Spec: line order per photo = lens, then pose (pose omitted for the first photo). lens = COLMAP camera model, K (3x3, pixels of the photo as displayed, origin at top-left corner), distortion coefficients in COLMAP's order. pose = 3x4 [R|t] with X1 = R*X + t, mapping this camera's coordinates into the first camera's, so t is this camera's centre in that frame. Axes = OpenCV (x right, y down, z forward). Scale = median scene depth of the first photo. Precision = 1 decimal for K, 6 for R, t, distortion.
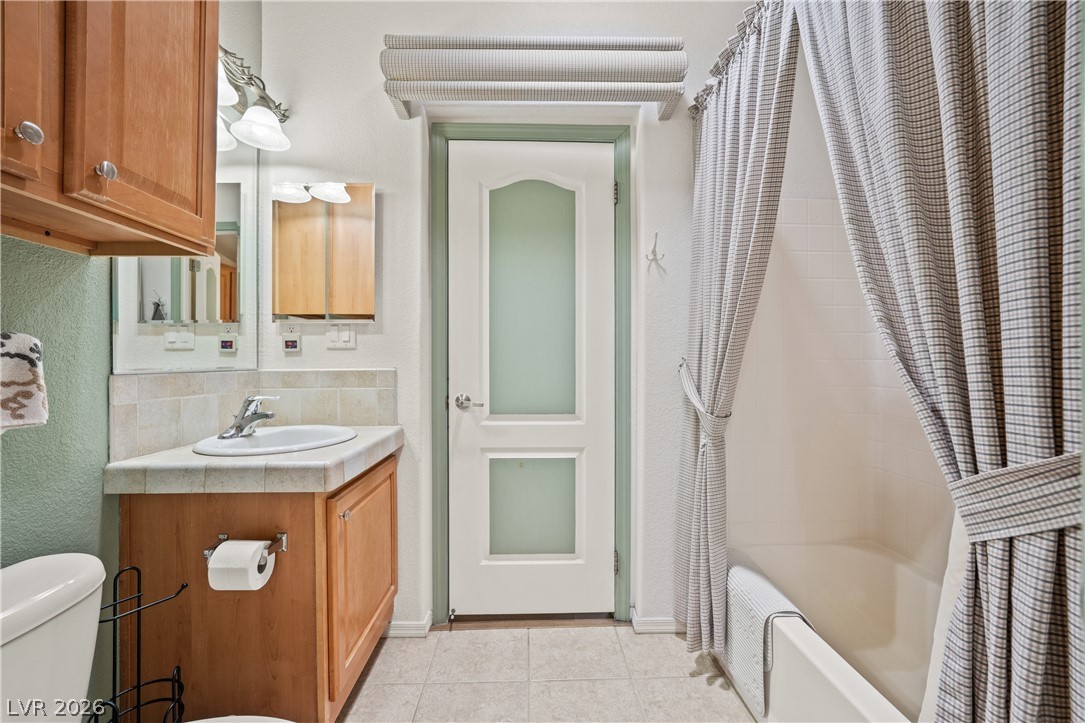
lens RADIAL K [[424.5, 0, 539.4], [0, 424.5, 360.2], [0, 0, 1]] dist [-0.023344, 0.007426]
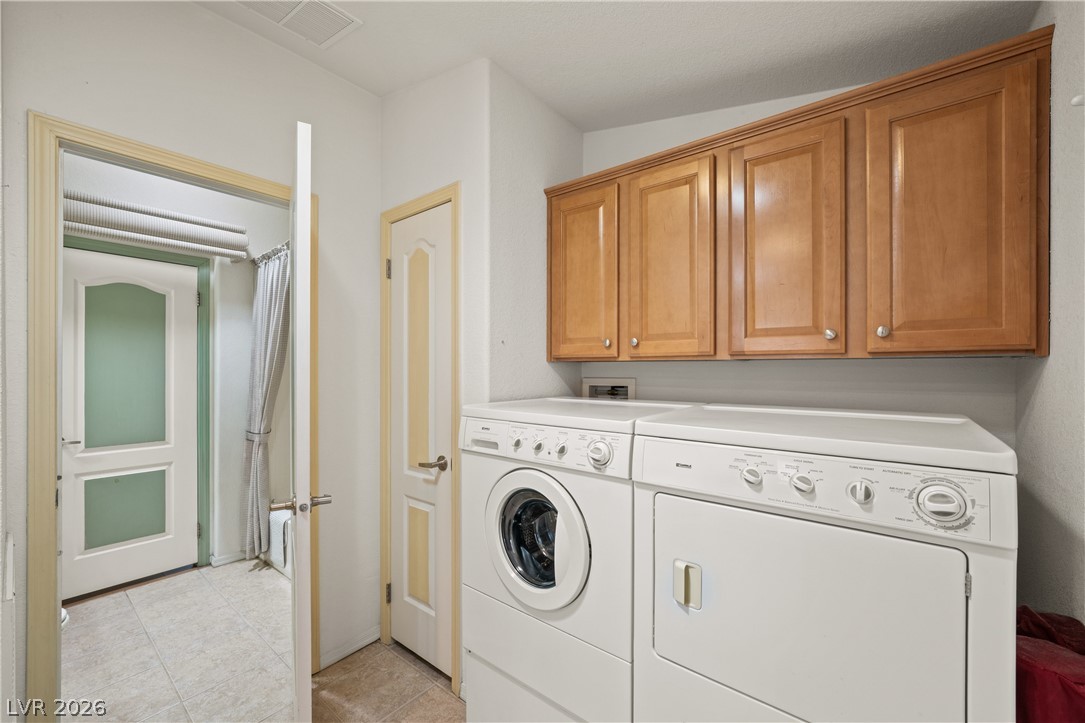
lens RADIAL K [[431.9, 0, 543.8], [0, 431.9, 368.9], [0, 0, 1]] dist [-0.010120, 0.000178]
pose [[0.651612, 0.001543, 0.758551, -0.199463], [-0.003781, 0.999992, 0.001215, -0.139684], [-0.758543, -0.003660, 0.651613, -1.049303]]
